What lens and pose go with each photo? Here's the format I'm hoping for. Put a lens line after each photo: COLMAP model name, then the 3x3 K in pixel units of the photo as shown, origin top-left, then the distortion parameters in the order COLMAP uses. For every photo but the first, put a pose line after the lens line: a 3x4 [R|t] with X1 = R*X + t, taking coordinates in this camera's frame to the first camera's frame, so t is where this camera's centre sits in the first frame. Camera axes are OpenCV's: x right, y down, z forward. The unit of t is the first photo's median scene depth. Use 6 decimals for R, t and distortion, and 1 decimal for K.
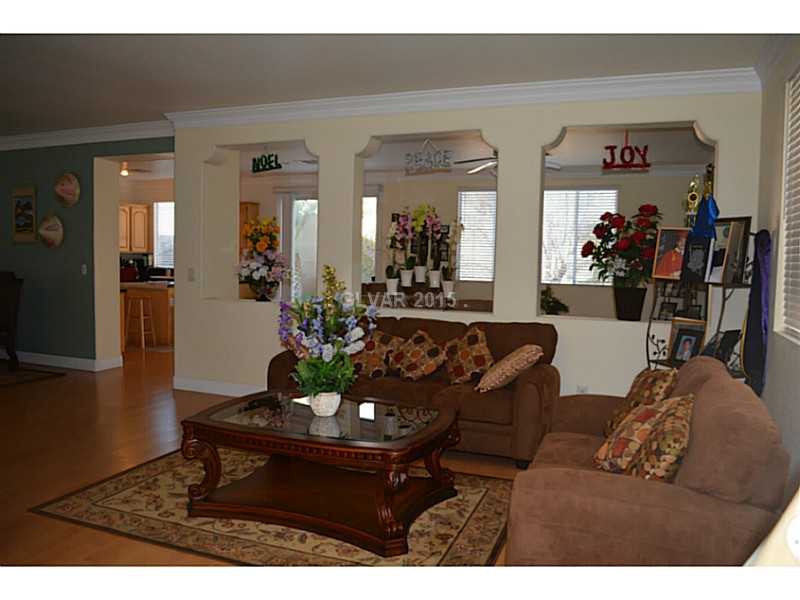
lens RADIAL K [[646.9, 0, 400.0], [0, 646.9, 300.0], [0, 0, 1]] dist [-0.041212, -0.007692]
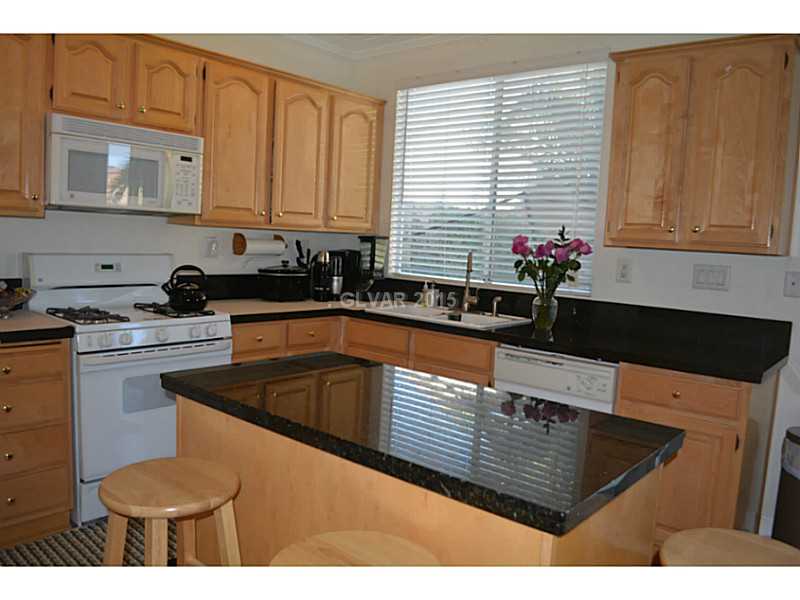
lens RADIAL K [[646.9, 0, 400.0], [0, 646.9, 300.0], [0, 0, 1]] dist [-0.041212, -0.007692]
pose [[0.940423, 0.059568, -0.334747, -0.257843], [-0.058424, 0.998201, 0.013498, -0.042584], [0.334949, 0.006864, 0.942211, 0.670556]]
